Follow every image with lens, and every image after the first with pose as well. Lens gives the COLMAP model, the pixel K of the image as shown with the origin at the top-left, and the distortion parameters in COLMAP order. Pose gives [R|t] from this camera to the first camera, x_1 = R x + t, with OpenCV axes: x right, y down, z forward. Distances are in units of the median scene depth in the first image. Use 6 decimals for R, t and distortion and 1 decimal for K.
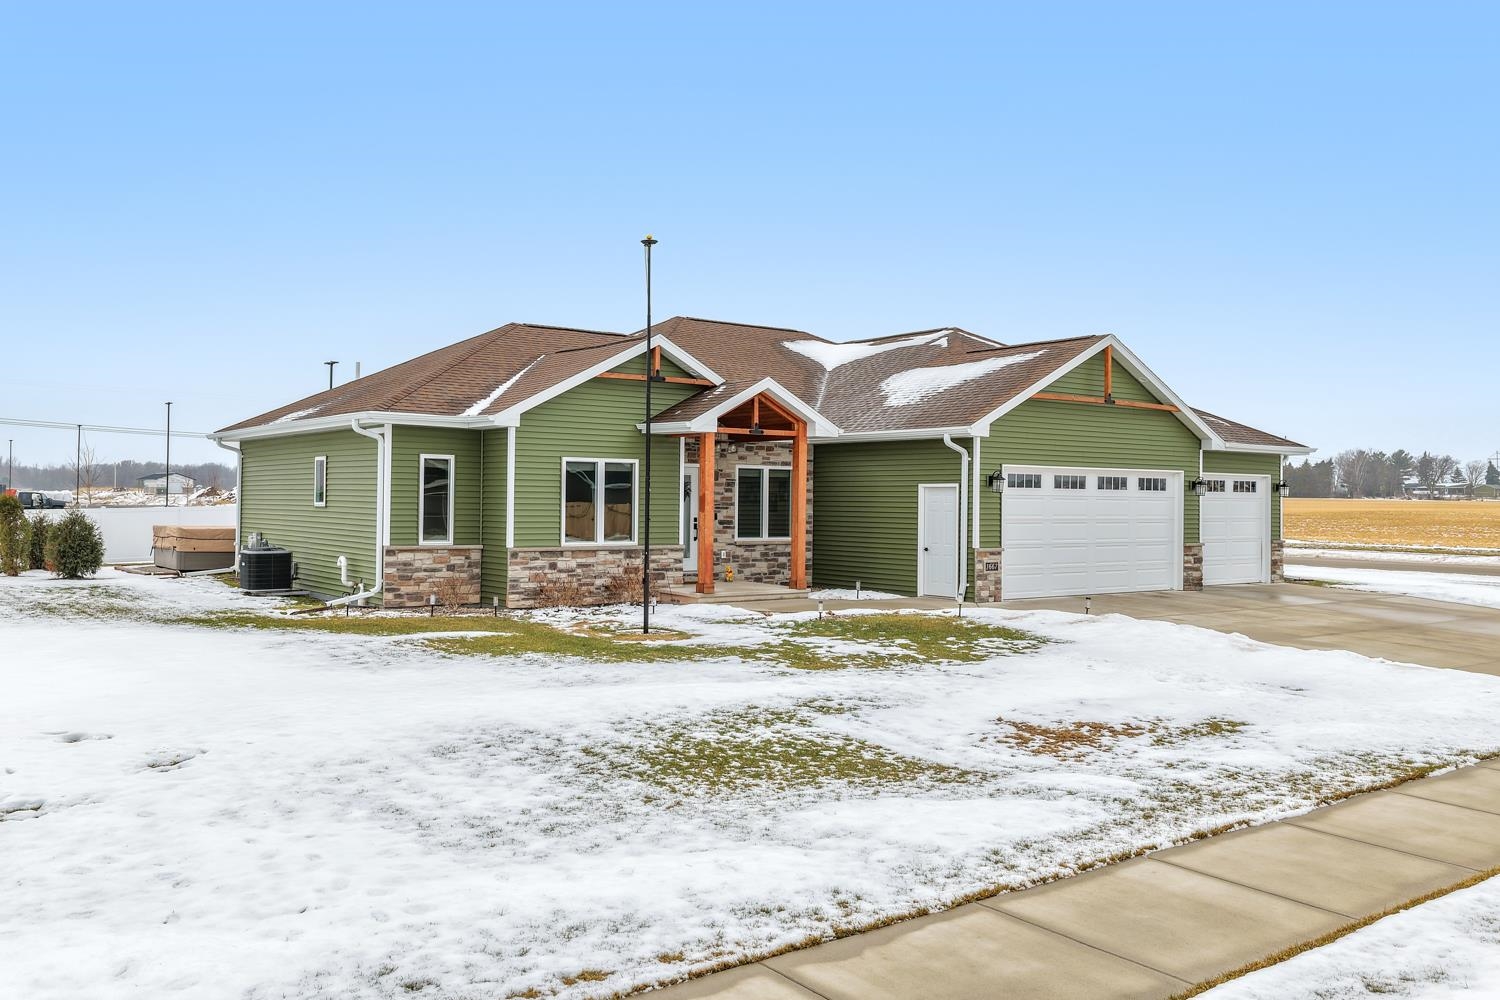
lens RADIAL K [[1246.6, 0, 756.6], [0, 1246.6, 492.6], [0, 0, 1]] dist [0.000641, 0.005797]
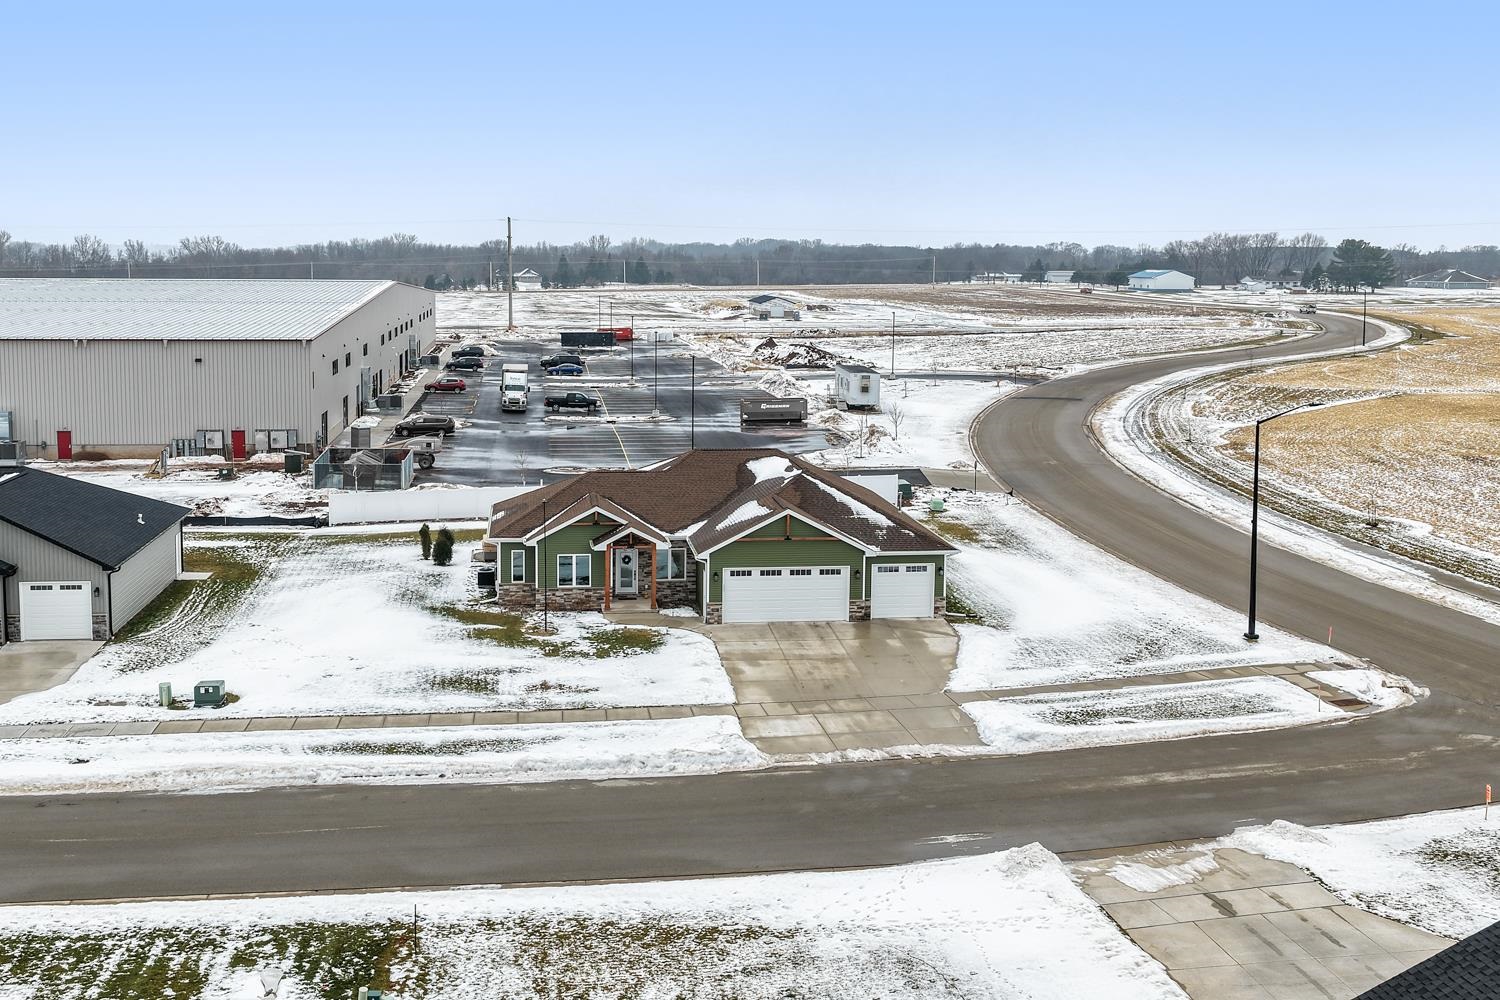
lens RADIAL K [[1514.2, 0, 688.2], [0, 1514.2, 477.4], [0, 0, 1]] dist [0.003546, 0.000000]
pose [[0.853667, 0.070345, -0.516046, 1.631706], [0.005731, 0.989508, 0.144365, -0.615863], [0.520787, -0.126197, 0.844307, -1.467431]]
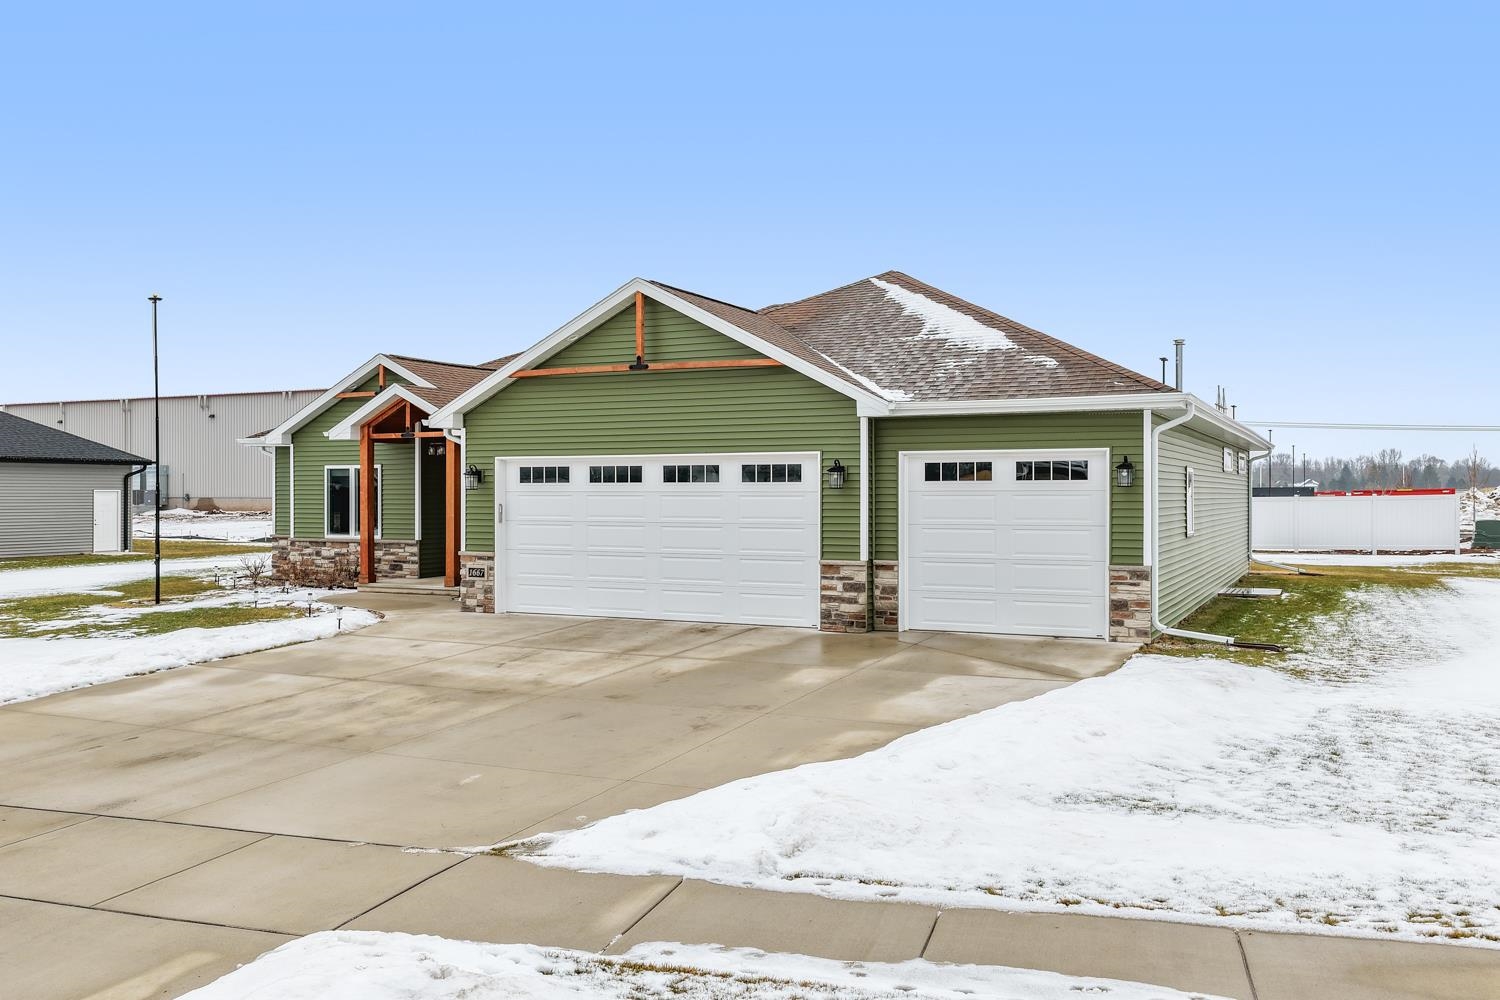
lens RADIAL K [[1246.6, 0, 756.9], [0, 1246.6, 499.6], [0, 0, 1]] dist [0.000641, 0.005797]
pose [[0.453140, -0.006117, -0.891418, 1.065344], [0.009082, 0.999956, -0.002245, 0.011183], [0.891393, -0.007079, 0.453176, 0.769725]]
